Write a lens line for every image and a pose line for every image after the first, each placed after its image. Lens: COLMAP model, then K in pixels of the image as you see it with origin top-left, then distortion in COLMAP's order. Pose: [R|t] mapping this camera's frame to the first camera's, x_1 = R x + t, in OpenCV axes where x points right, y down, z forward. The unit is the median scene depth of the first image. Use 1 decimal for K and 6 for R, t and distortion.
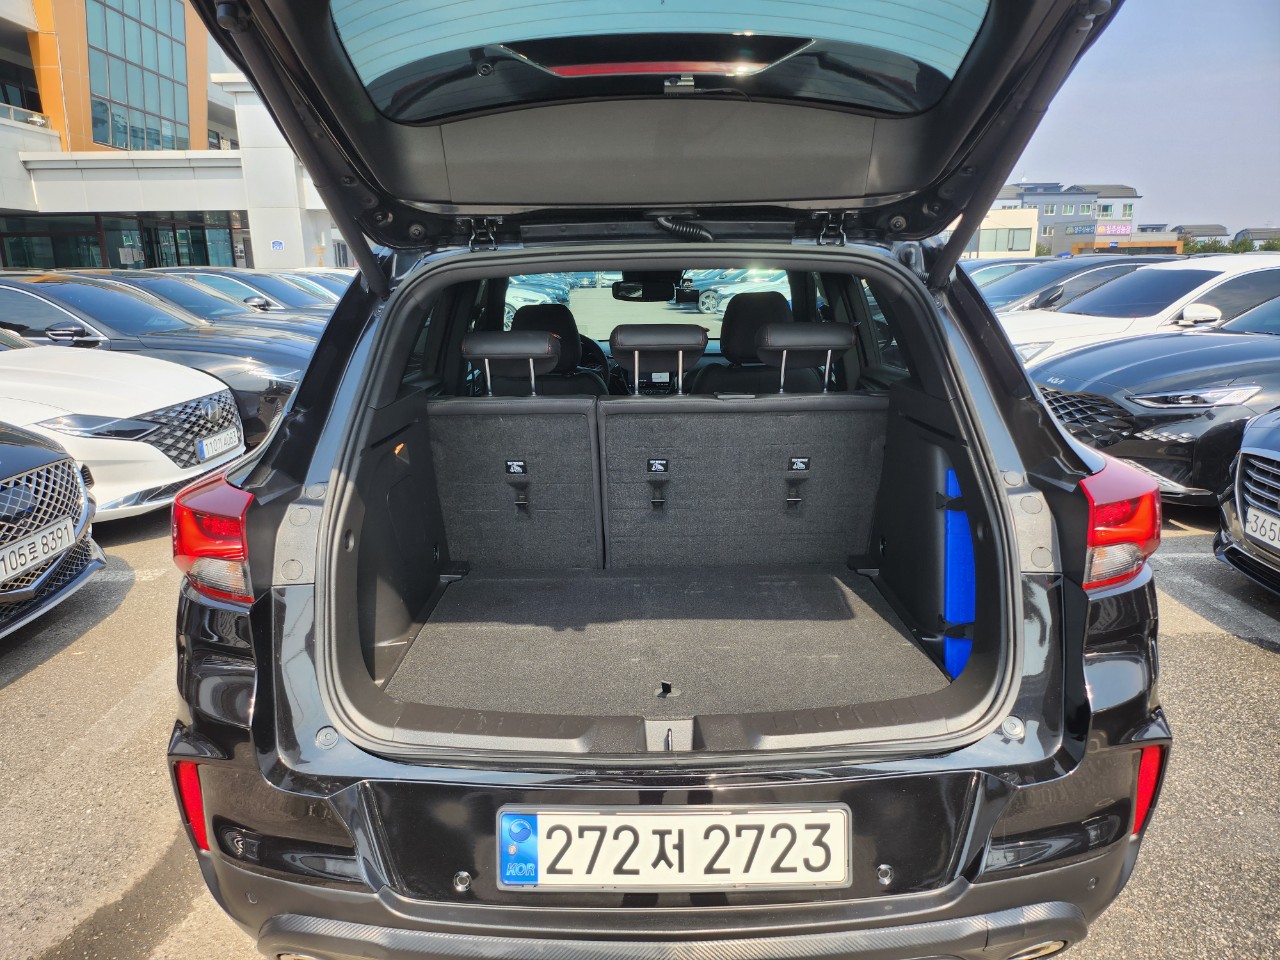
lens RADIAL K [[904.6, 0, 640.0], [0, 904.6, 480.0], [0, 0, 1]] dist [0.044057, -0.040415]
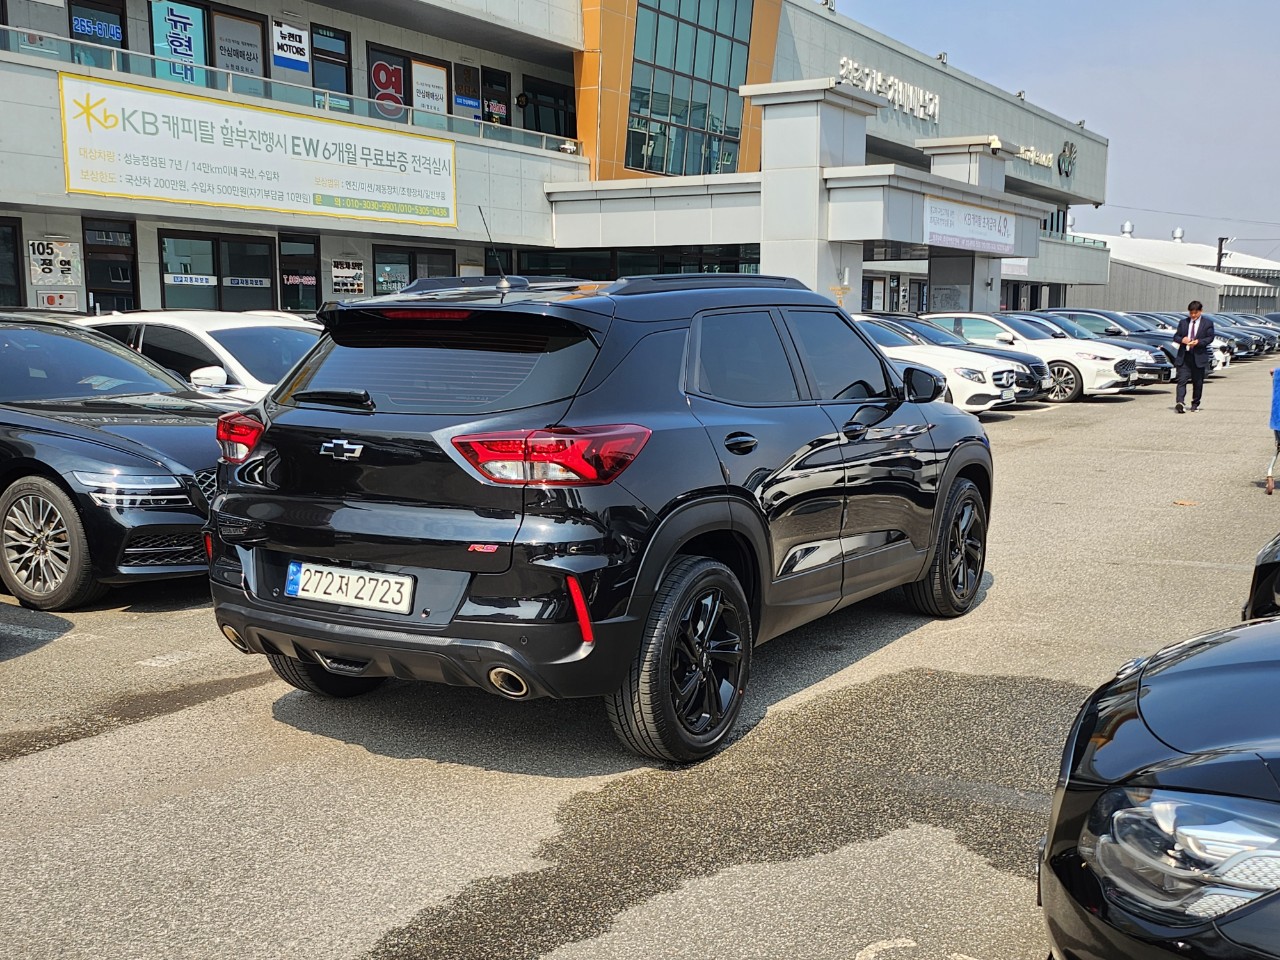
lens RADIAL K [[1404.0, 0, 669.3], [0, 1404.0, 479.5], [0, 0, 1]] dist [0.072027, -0.015363]
pose [[0.858213, 0.077098, -0.507471, 0.655457], [-0.132792, 0.988346, -0.074417, 0.084847], [0.495820, 0.131254, 0.858449, -0.417959]]
